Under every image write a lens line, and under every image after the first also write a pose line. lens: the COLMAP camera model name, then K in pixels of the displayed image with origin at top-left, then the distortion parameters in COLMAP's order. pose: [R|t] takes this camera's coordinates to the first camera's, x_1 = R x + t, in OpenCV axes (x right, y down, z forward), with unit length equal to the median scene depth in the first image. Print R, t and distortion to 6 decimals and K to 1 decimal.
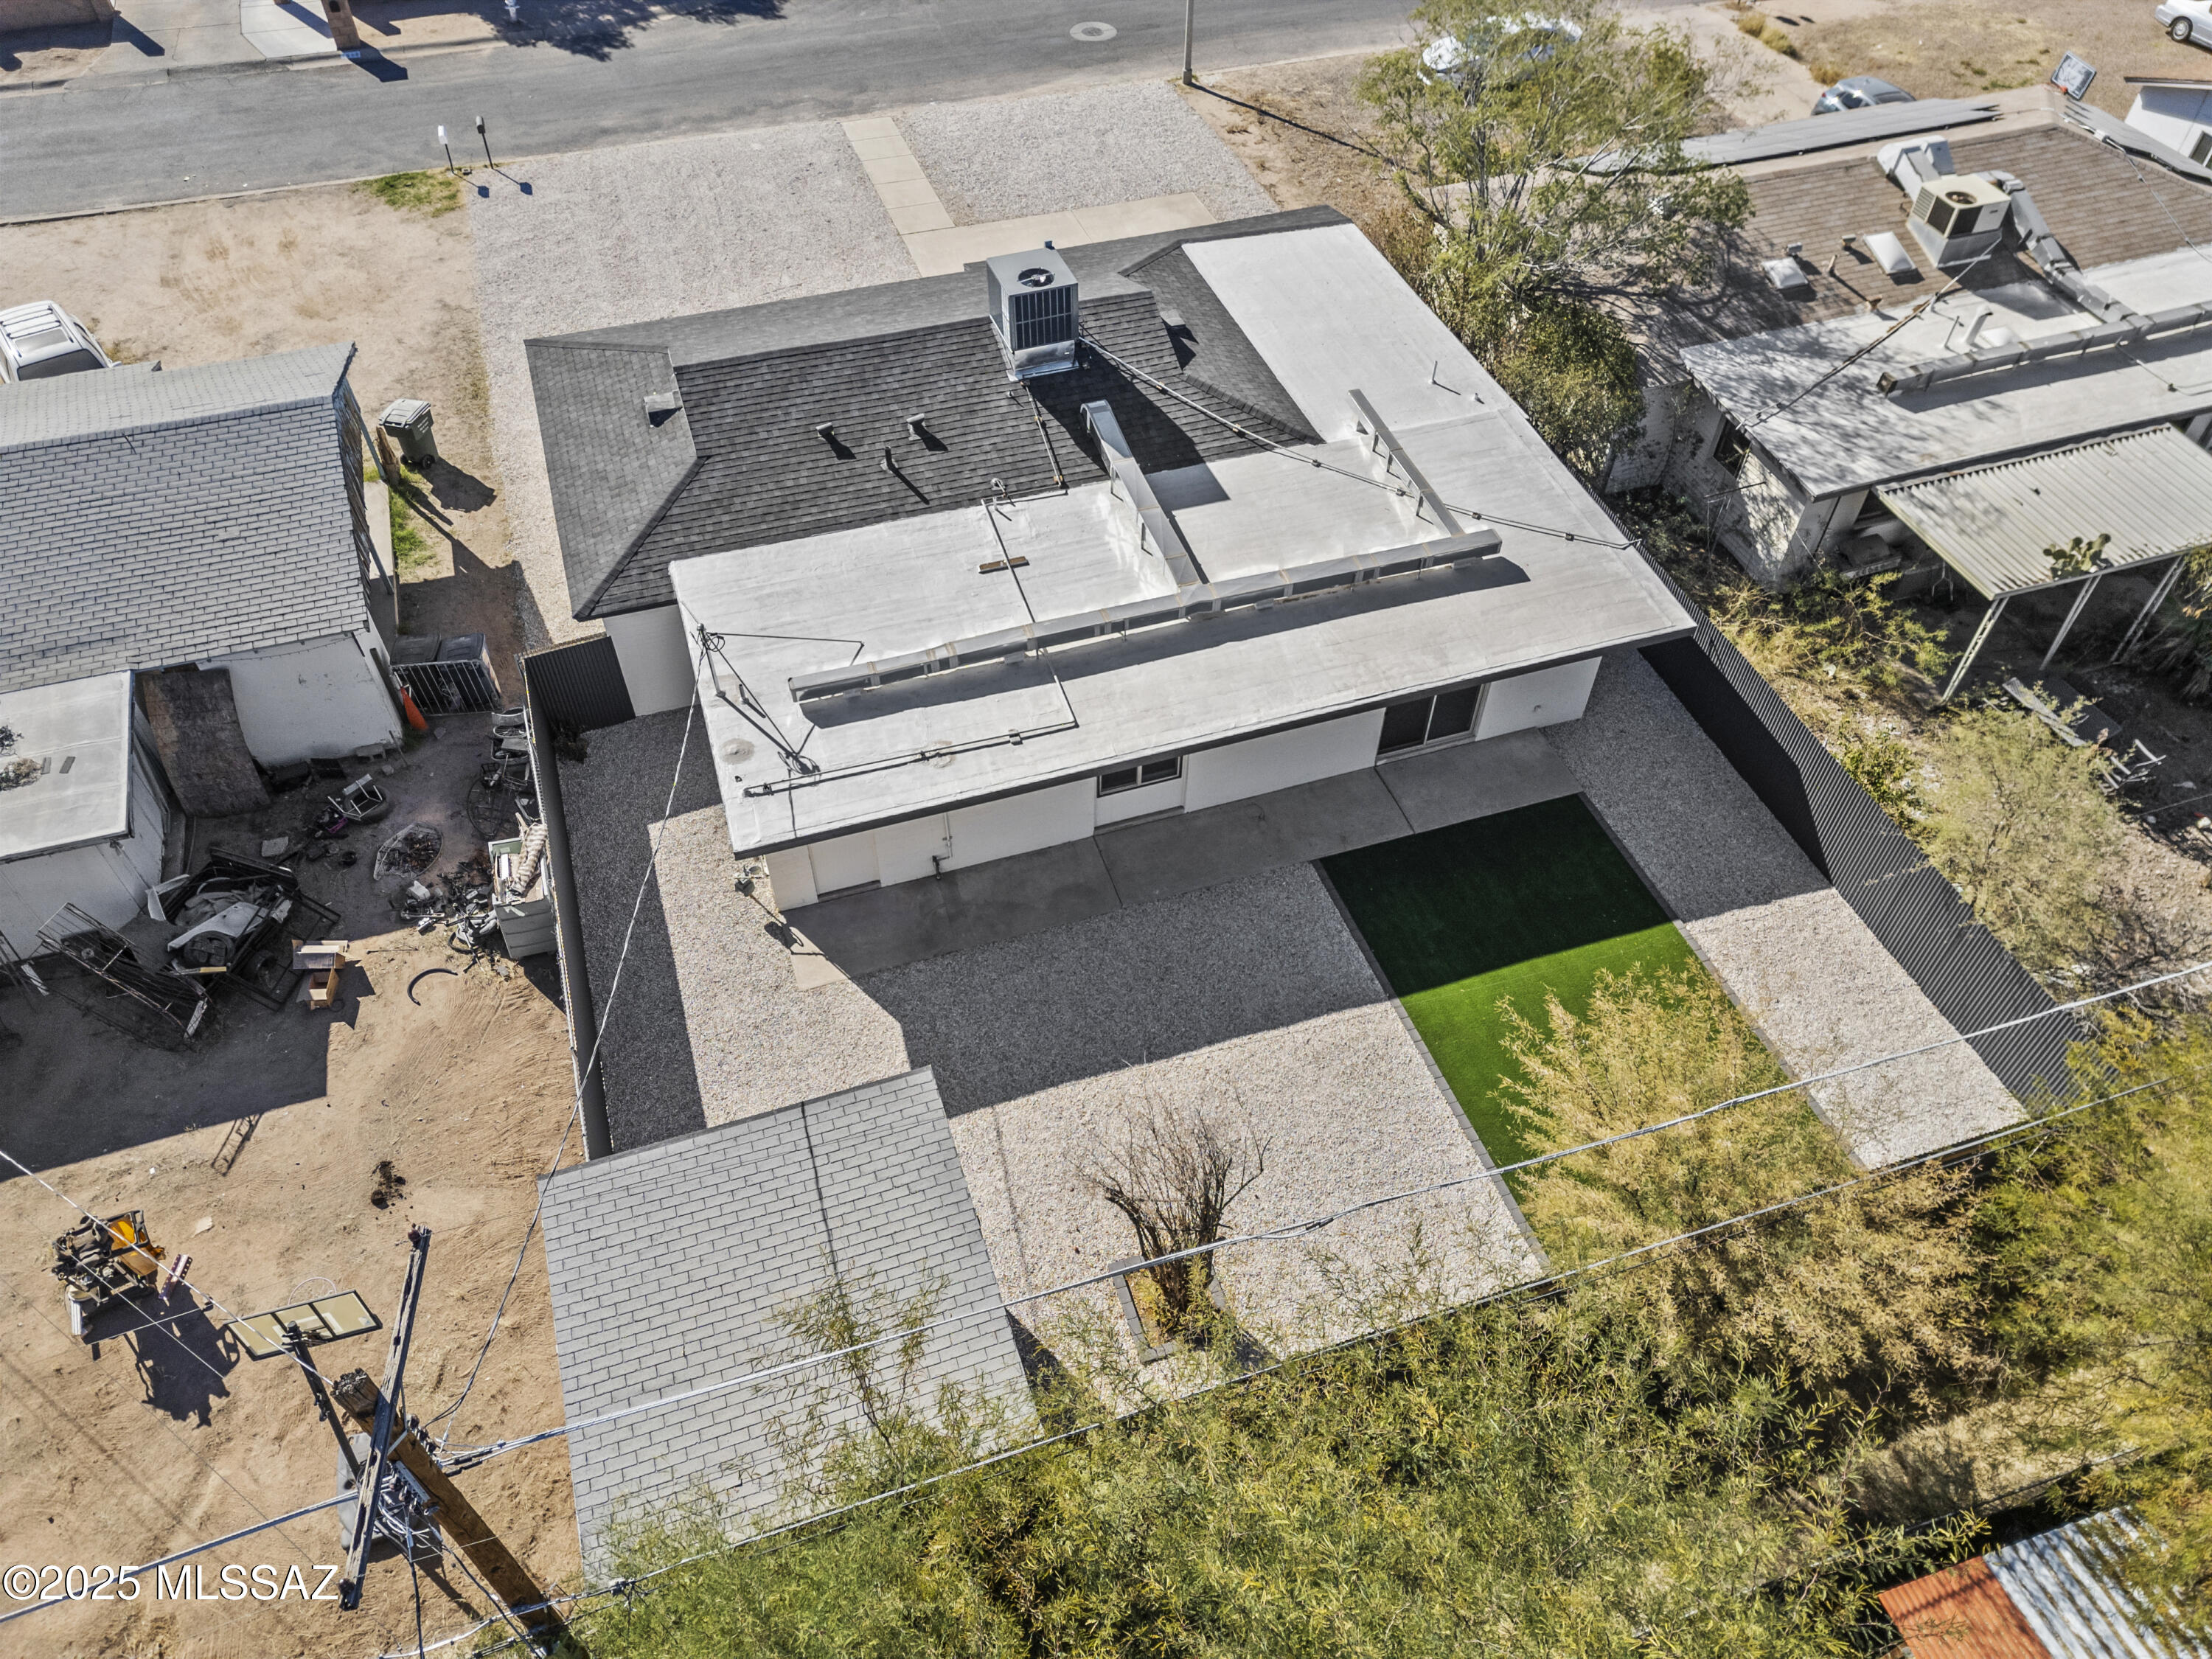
lens RADIAL K [[1550.6, 0, 1106.0], [0, 1550.6, 829.5], [0, 0, 1]] dist [0.096523, -0.101752]
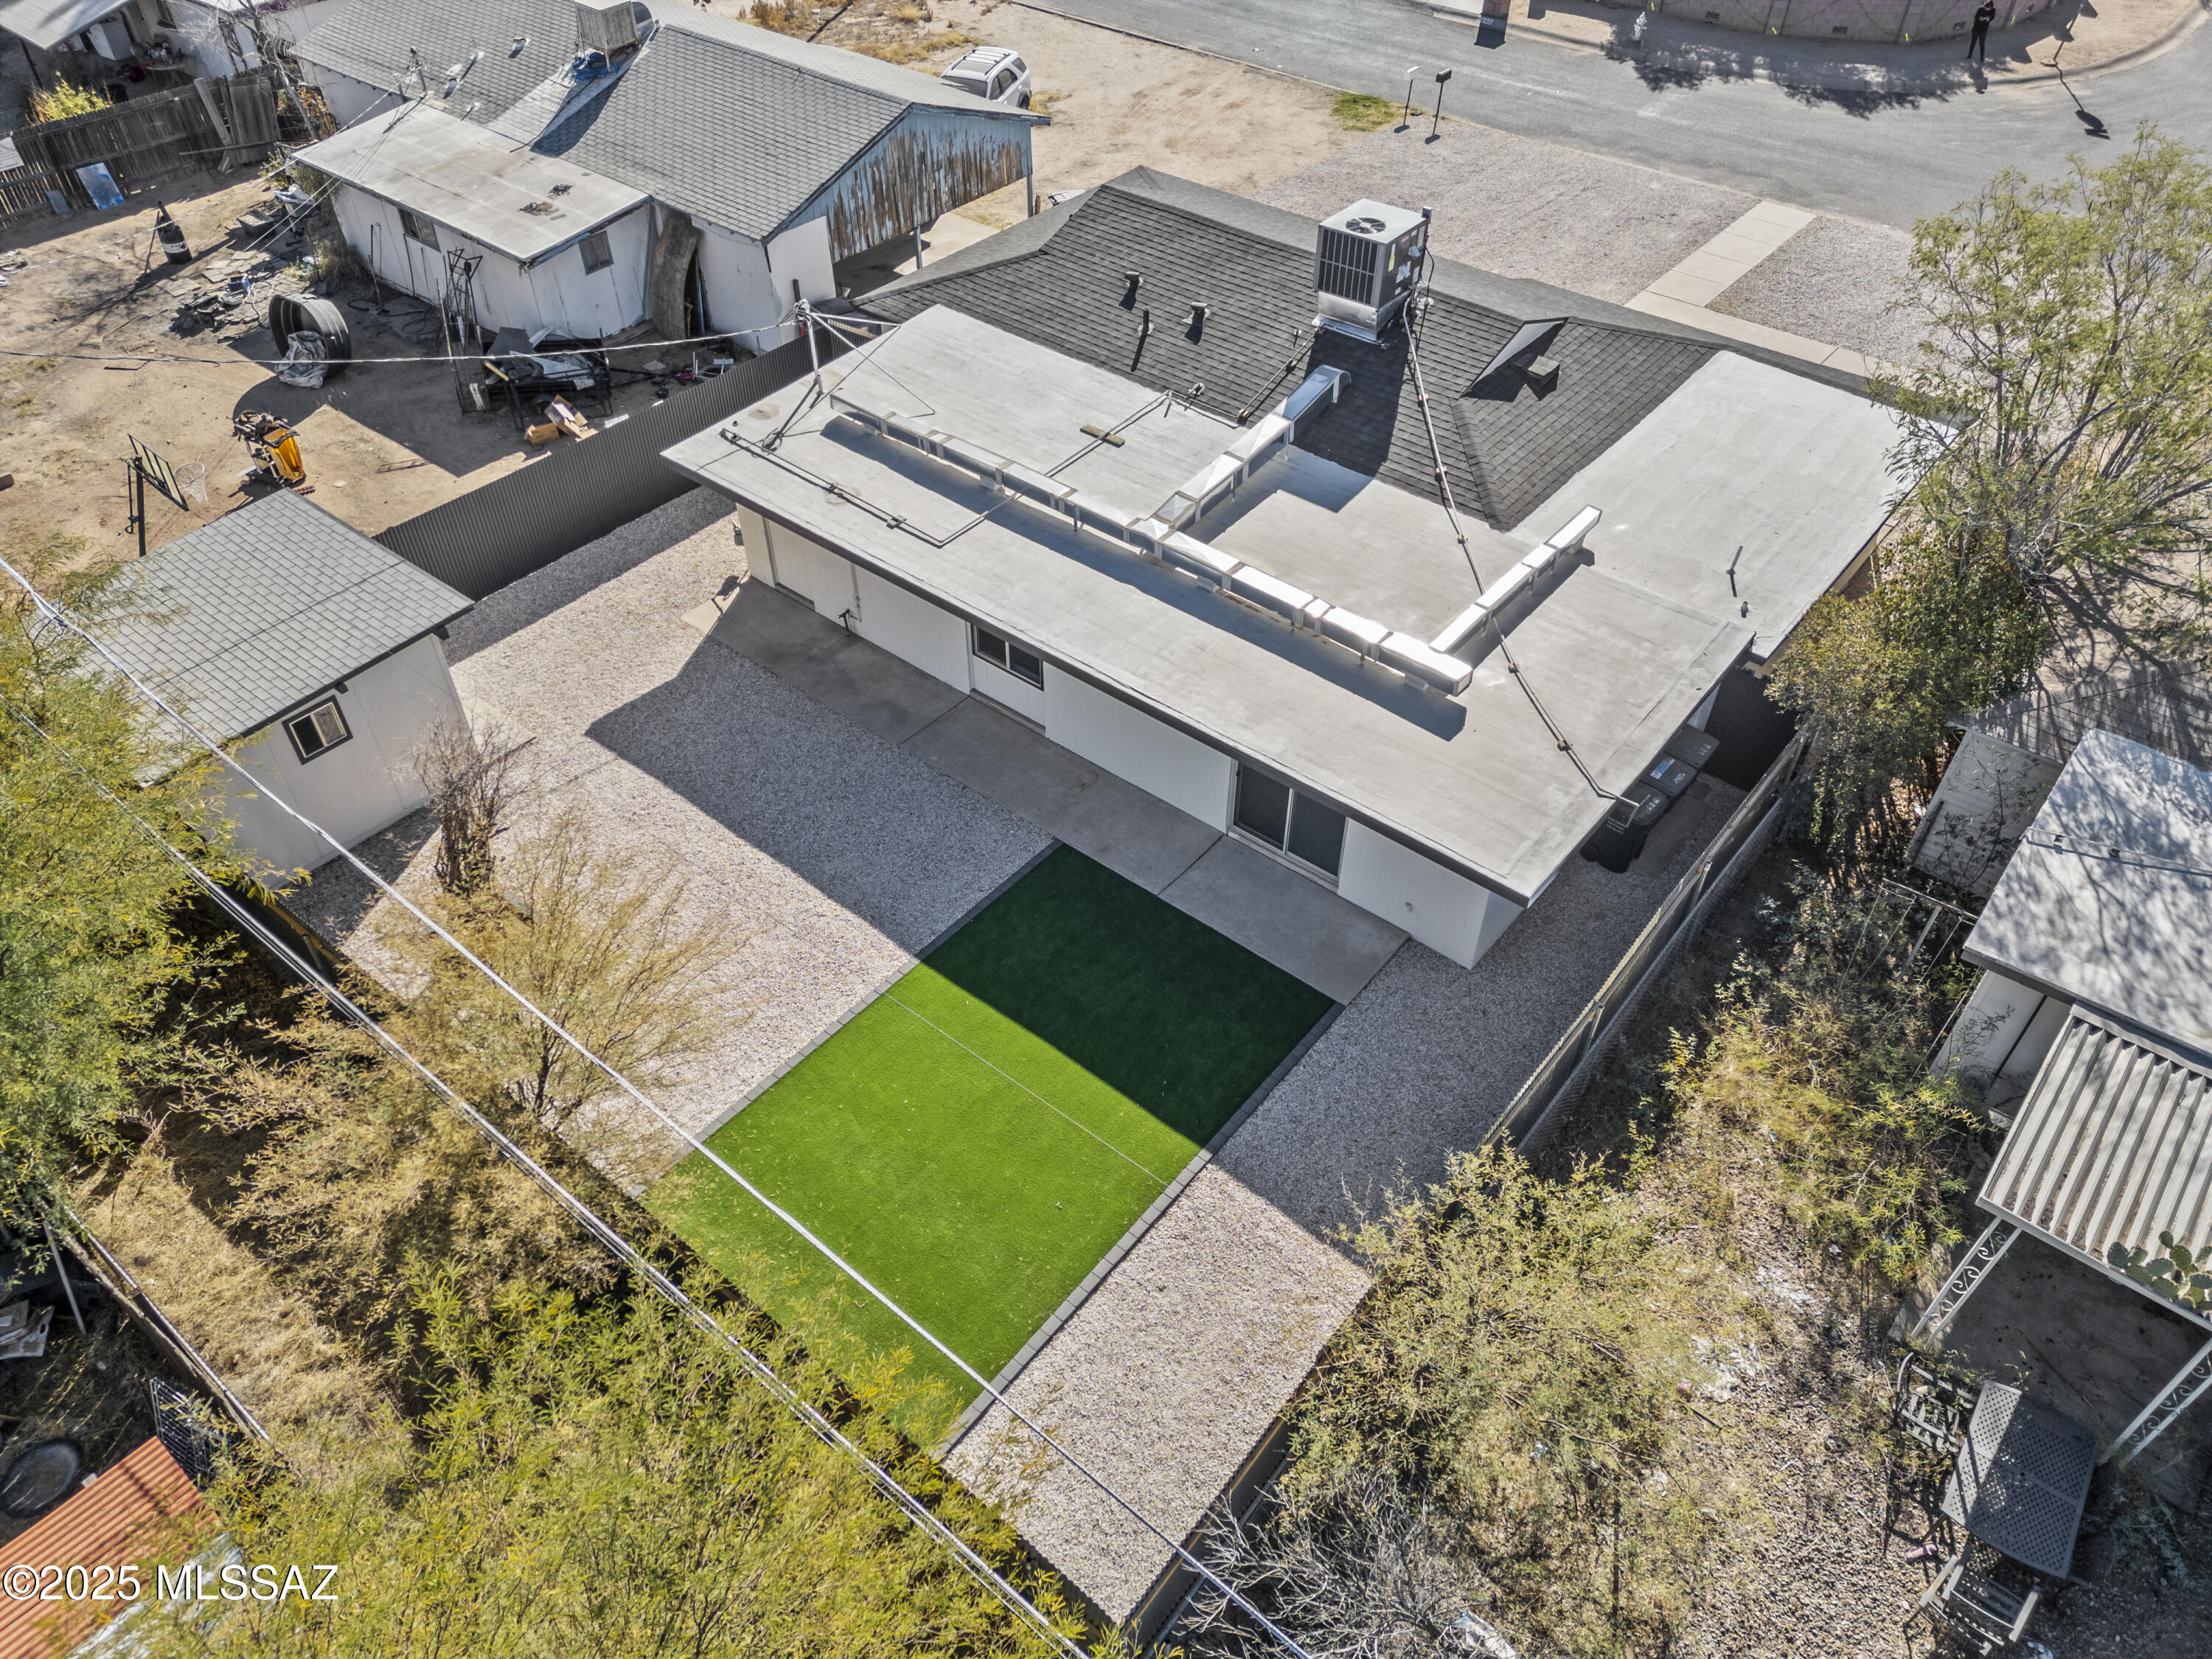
lens RADIAL K [[1550.6, 0, 1106.0], [0, 1550.6, 829.5], [0, 0, 1]] dist [0.096523, -0.101752]
pose [[0.531069, 0.577195, -0.620332, 0.655543], [-0.630084, 0.758502, 0.166339, -0.141020], [0.566533, 0.302524, 0.766498, 0.315046]]
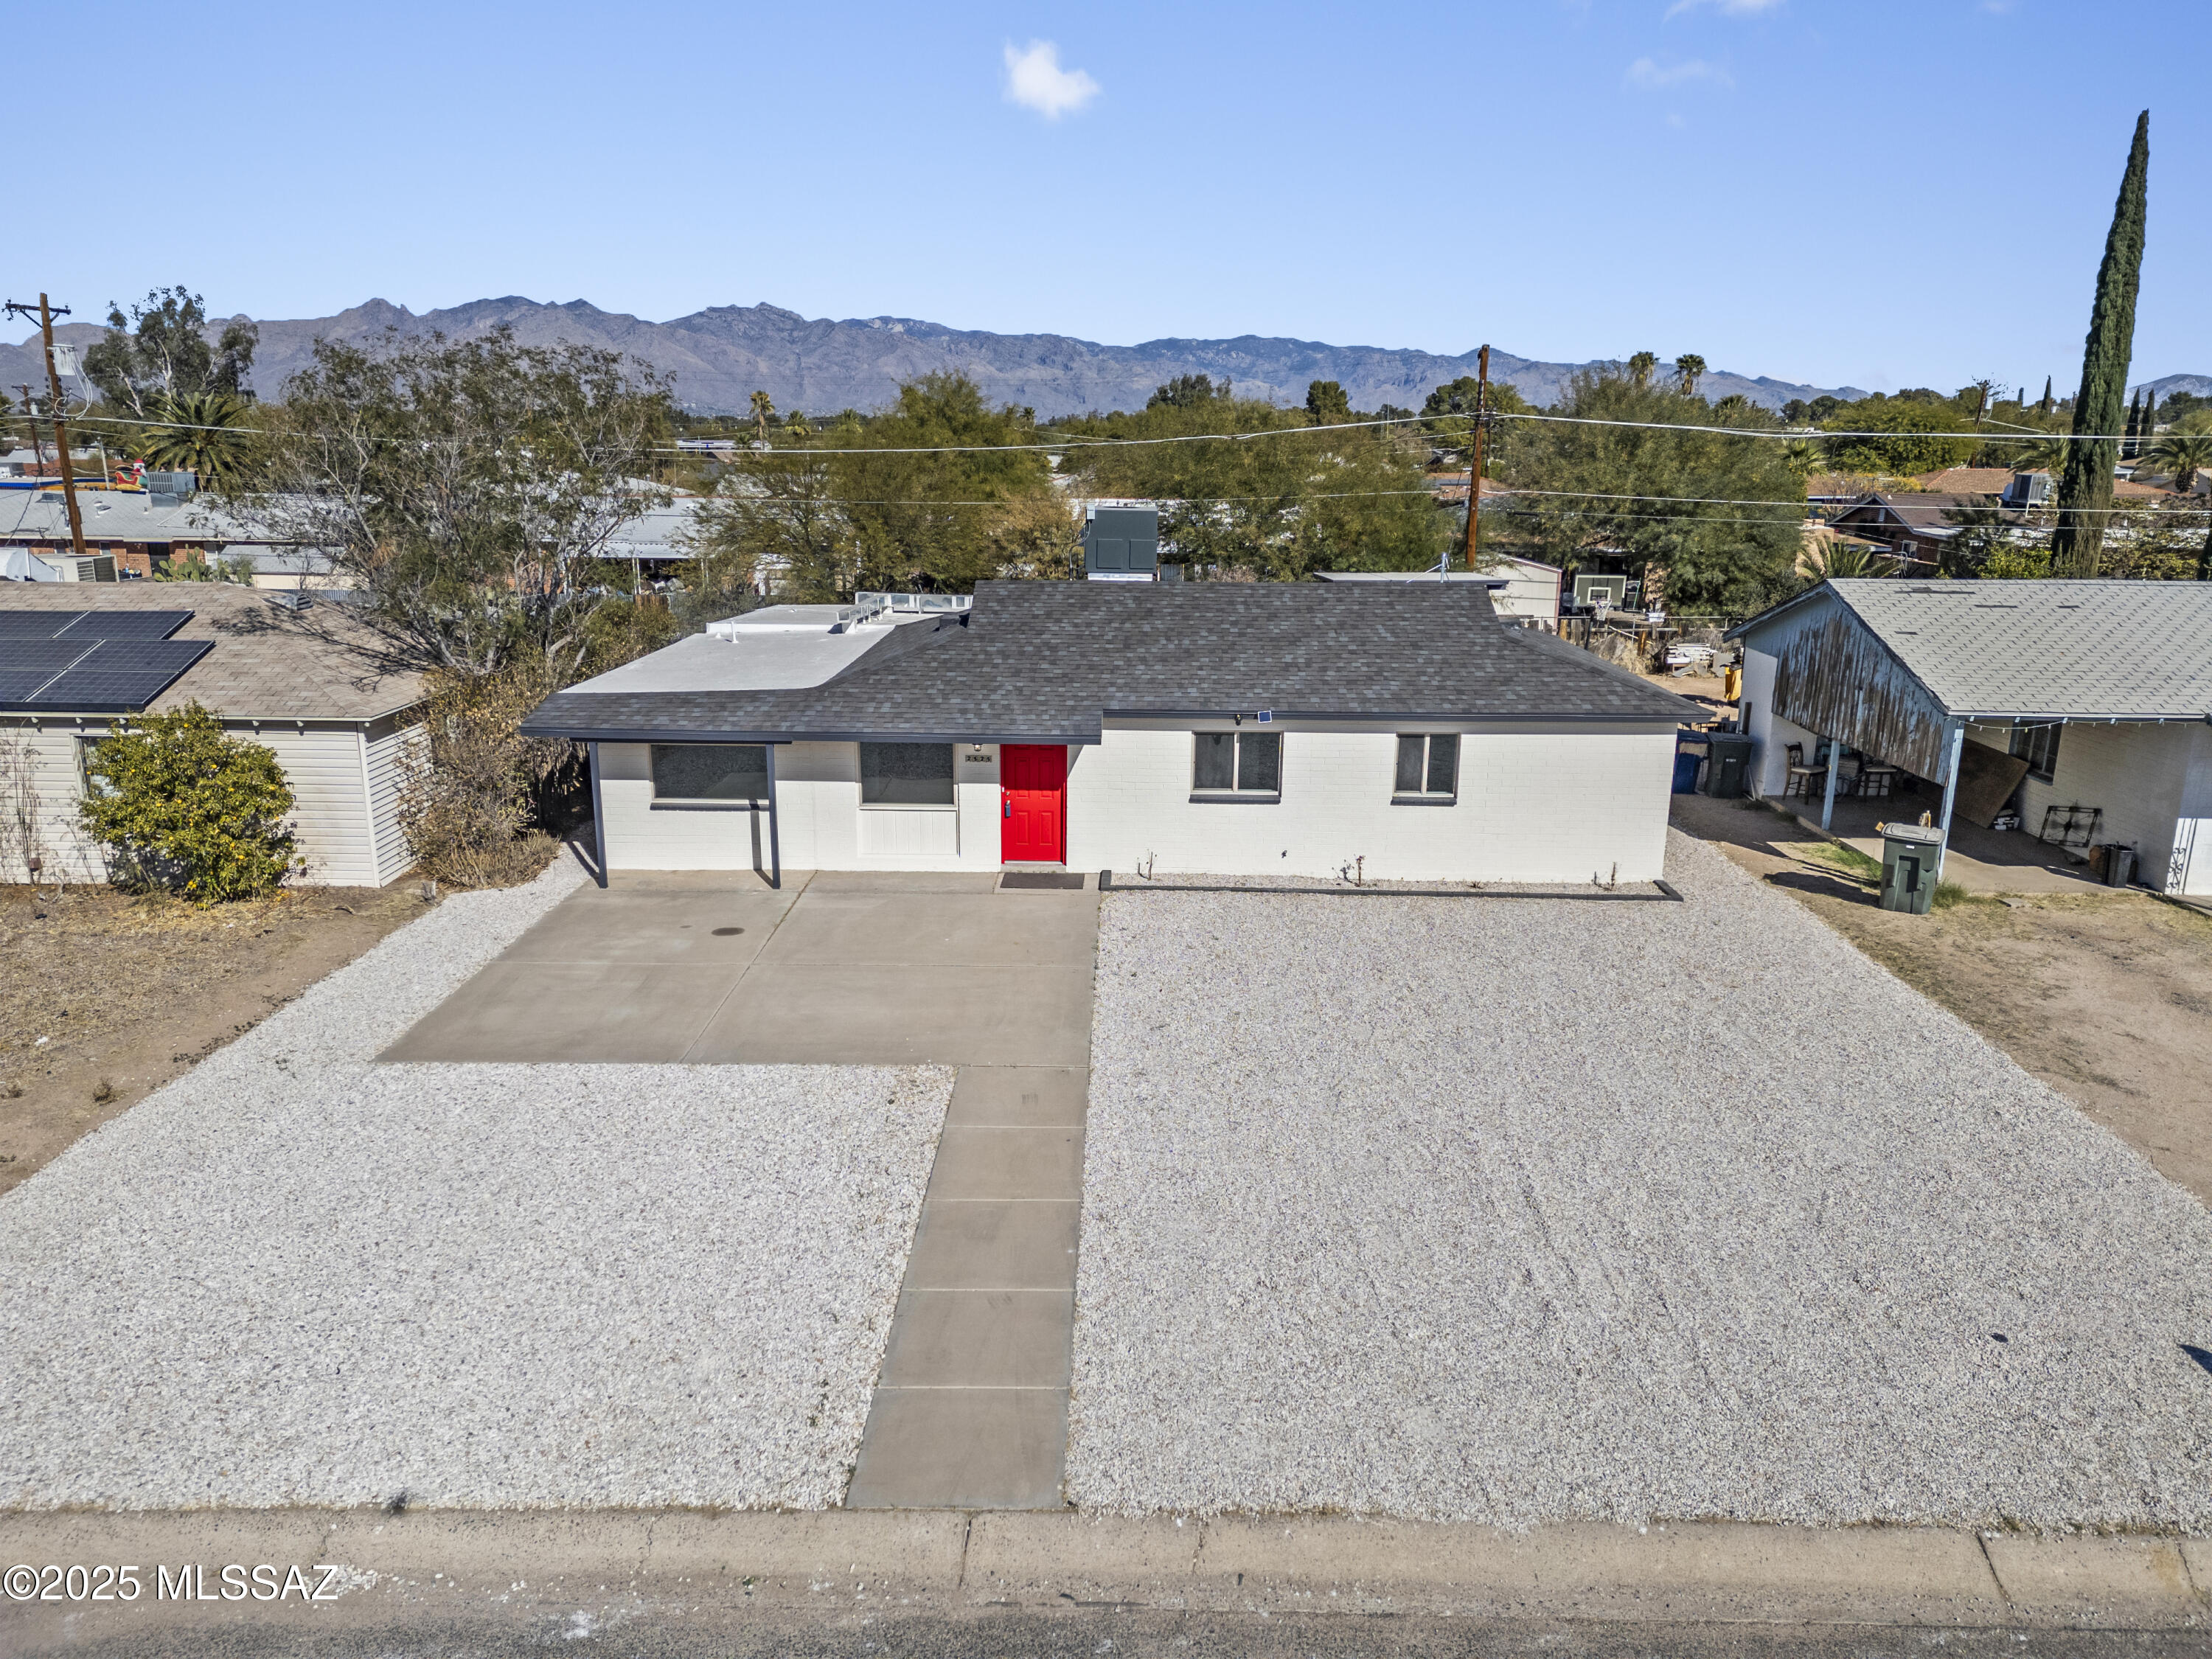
lens RADIAL K [[1545.5, 0, 1117.8], [0, 1545.5, 844.7], [0, 0, 1]] dist [0.063045, -0.051923]
pose [[-0.943680, -0.096537, 0.316464, -0.386741], [0.236137, 0.473455, 0.848575, -1.113926], [-0.231751, 0.875512, -0.423994, 1.631262]]
